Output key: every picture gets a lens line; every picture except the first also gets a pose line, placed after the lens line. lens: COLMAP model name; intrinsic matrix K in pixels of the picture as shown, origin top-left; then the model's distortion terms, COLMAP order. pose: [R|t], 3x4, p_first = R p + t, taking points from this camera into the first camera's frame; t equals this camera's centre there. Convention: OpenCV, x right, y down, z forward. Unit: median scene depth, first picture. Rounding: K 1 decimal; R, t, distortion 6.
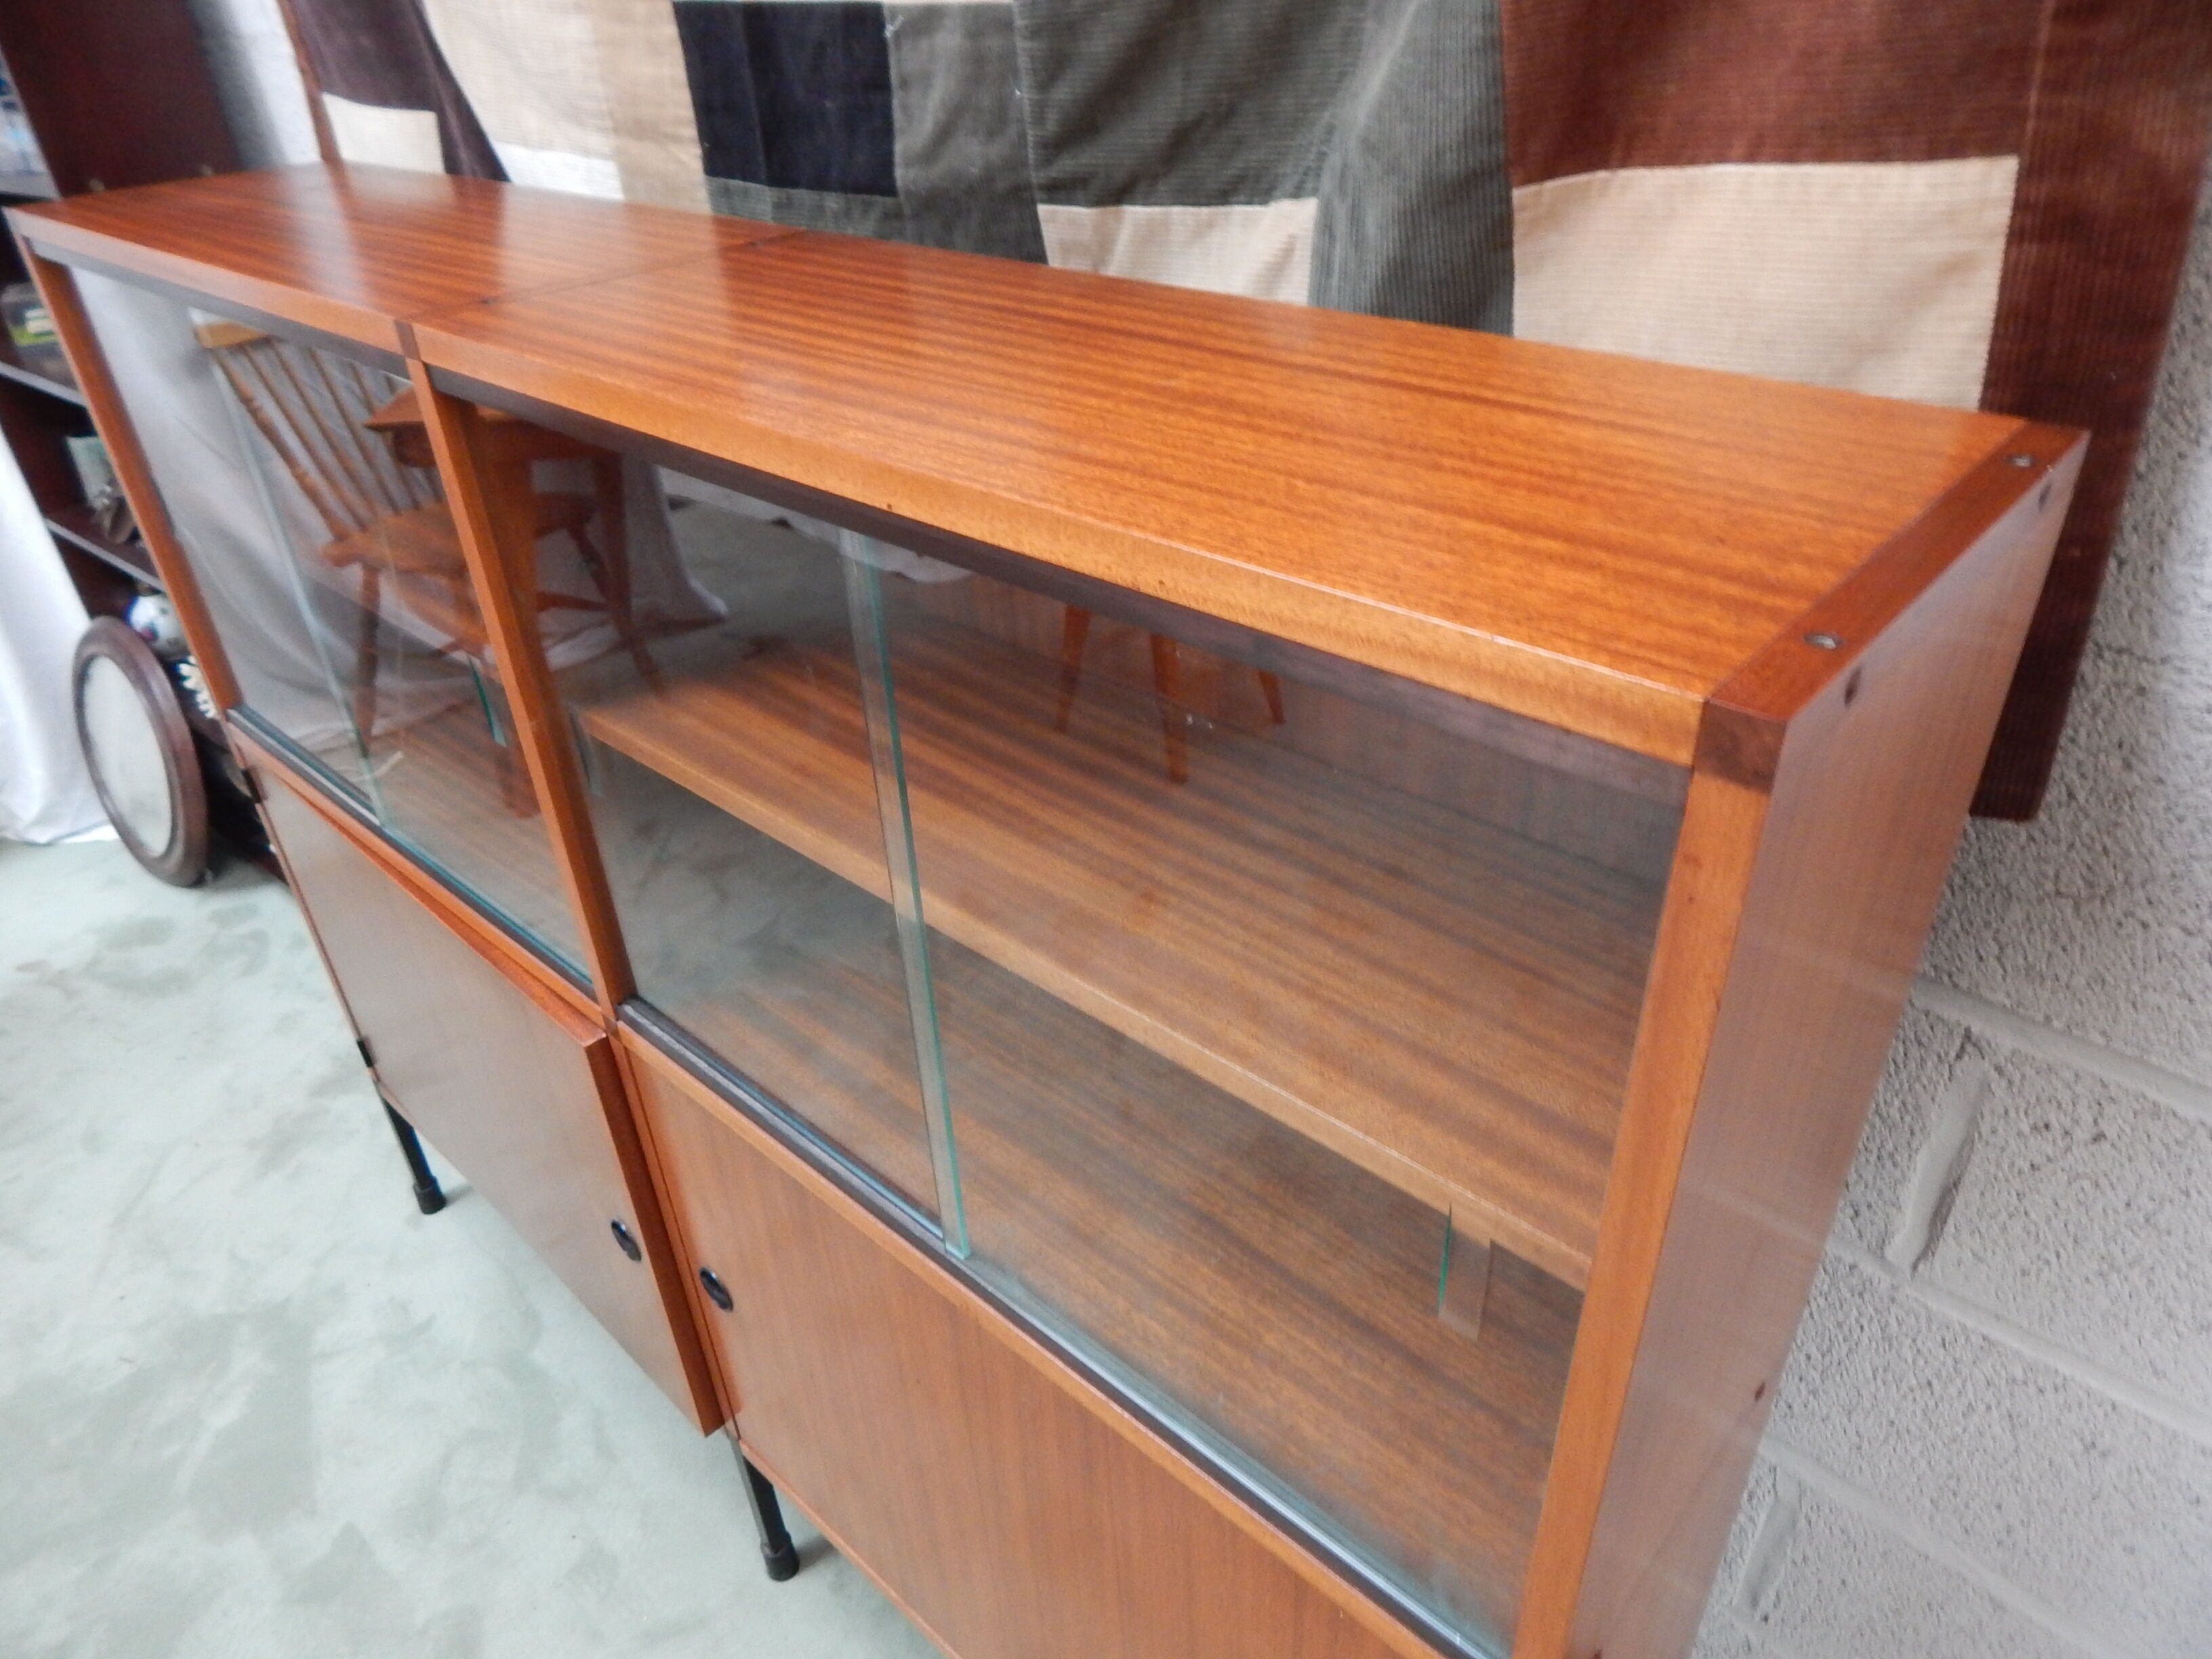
lens RADIAL K [[1465.0, 0, 1113.9], [0, 1465.0, 820.0], [0, 0, 1]] dist [-0.006617, -0.001074]
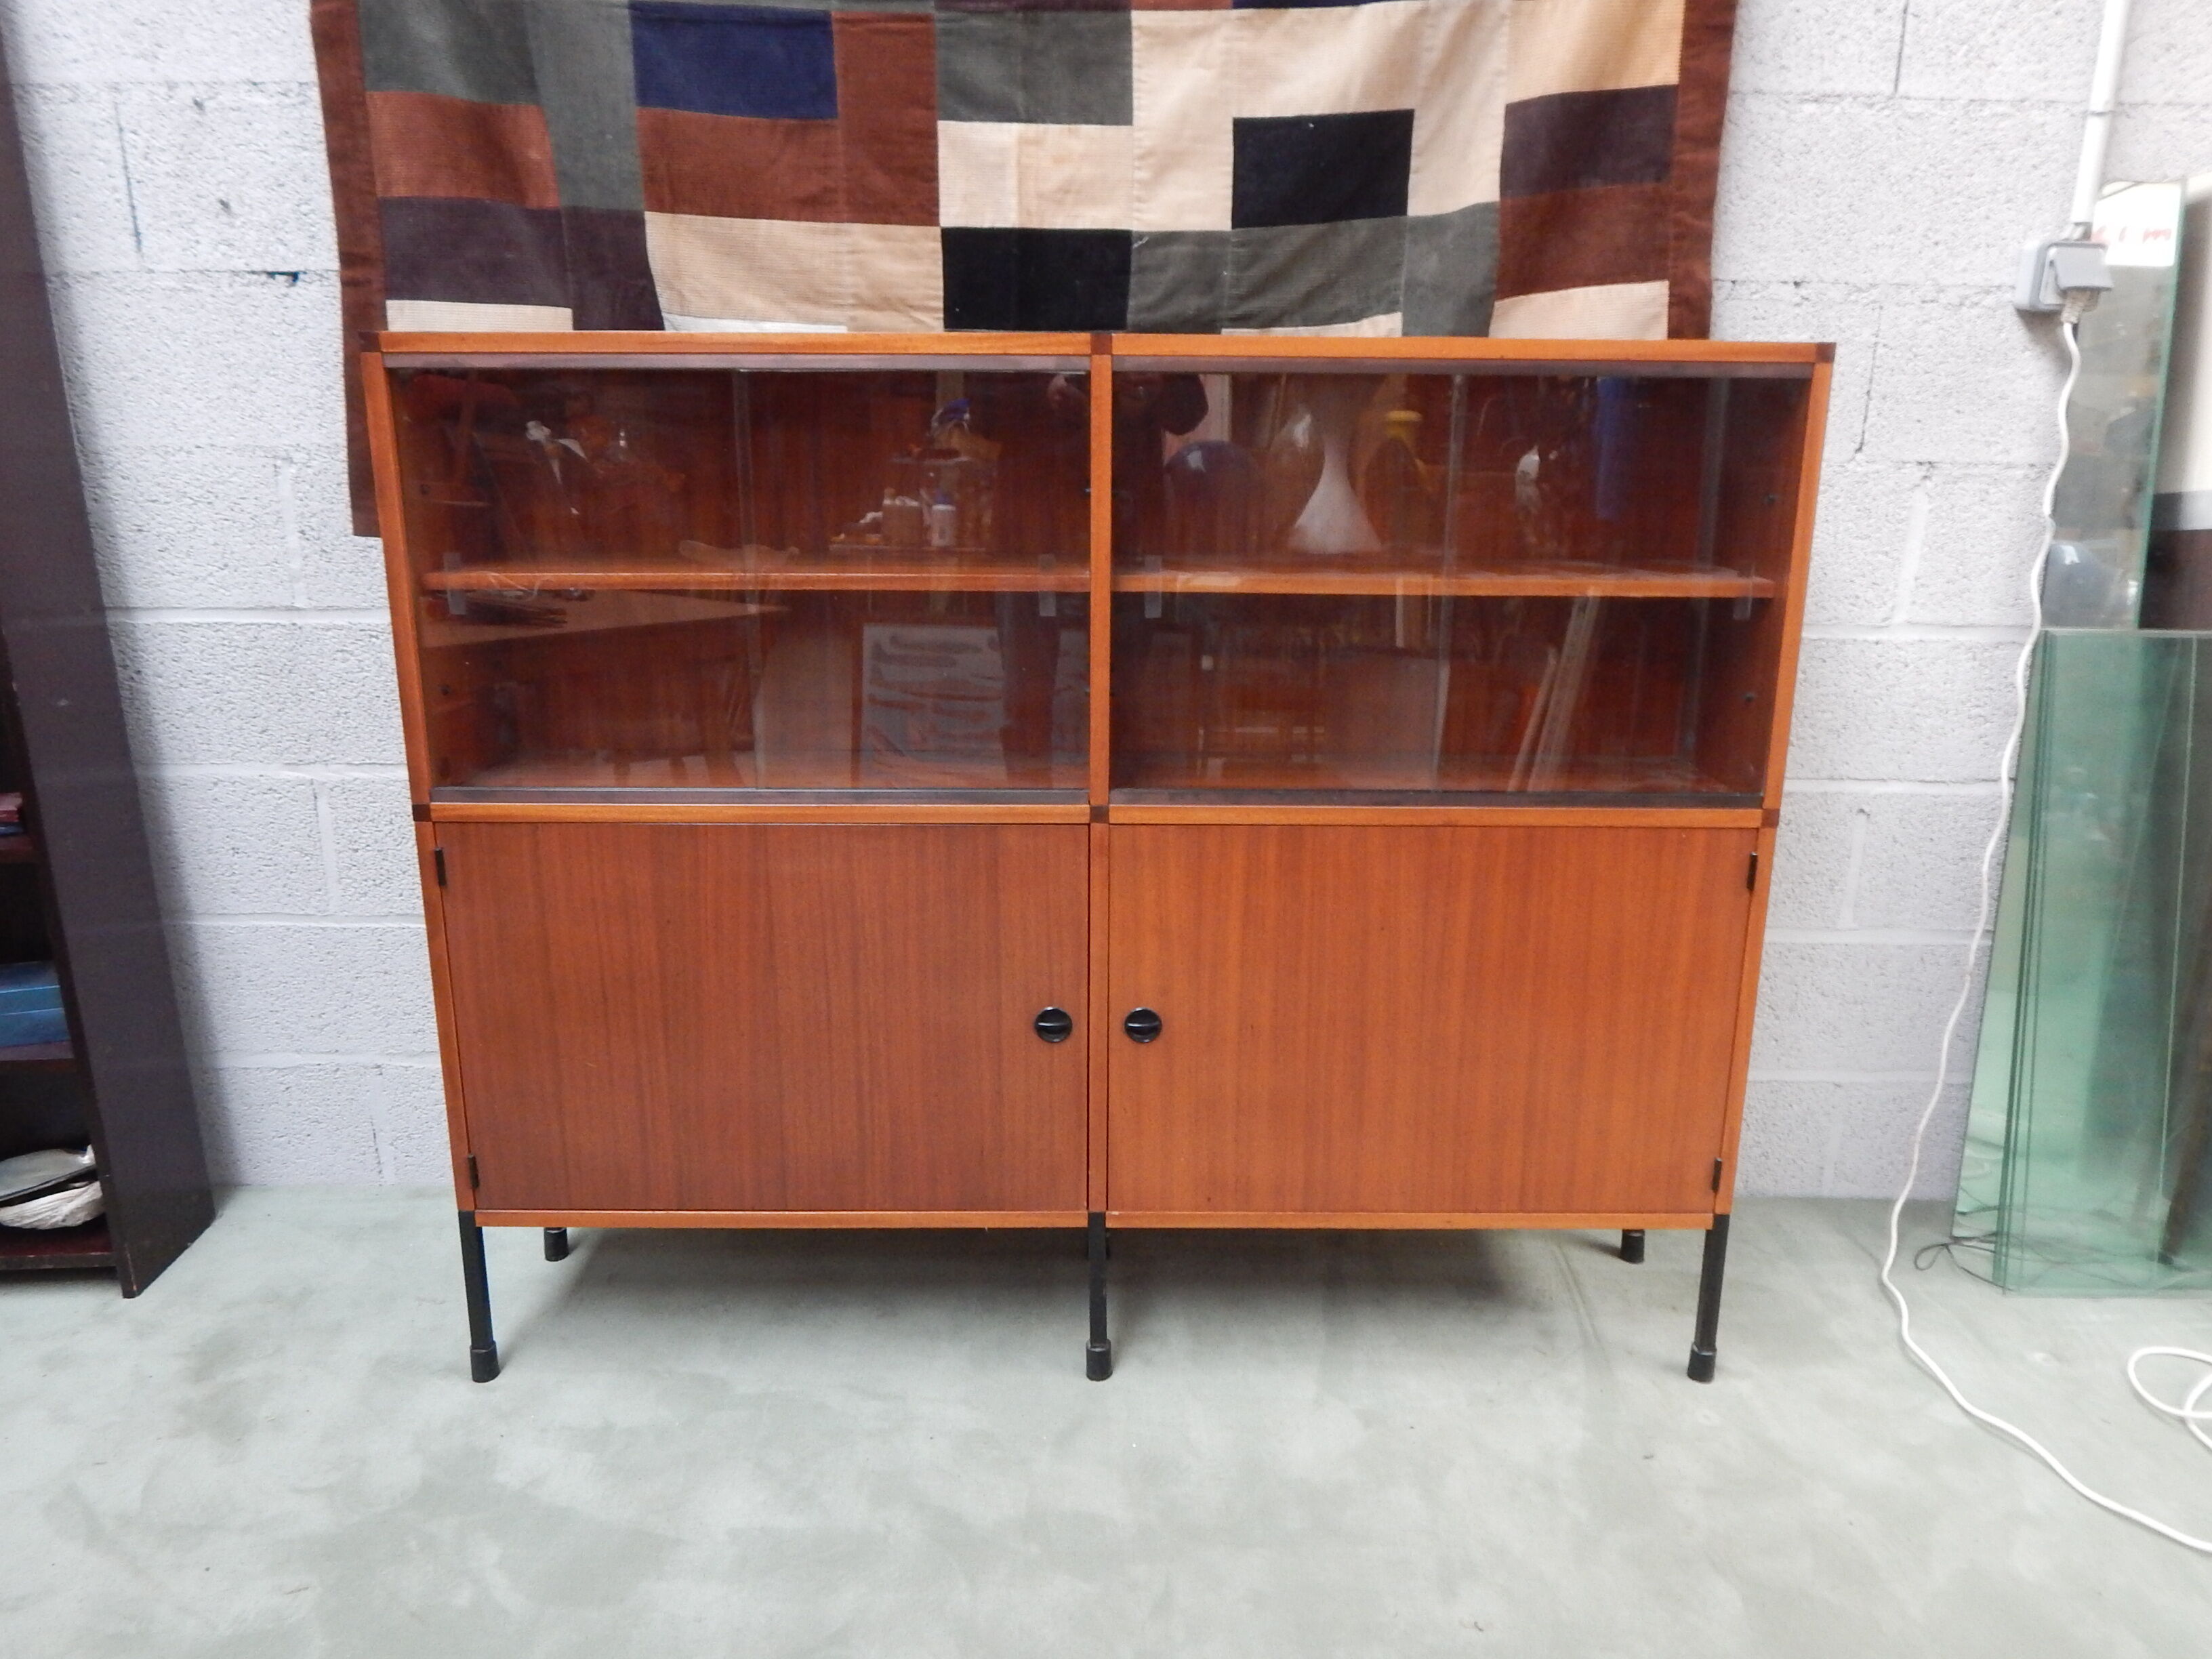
lens RADIAL K [[1624.9, 0, 1139.7], [0, 1624.9, 806.8], [0, 0, 1]] dist [-0.011852, -0.009077]
pose [[0.727332, -0.126064, 0.674608, -1.794085], [0.333303, 0.924159, -0.186655, 0.573202], [-0.599915, 0.360609, 0.714188, -0.265814]]
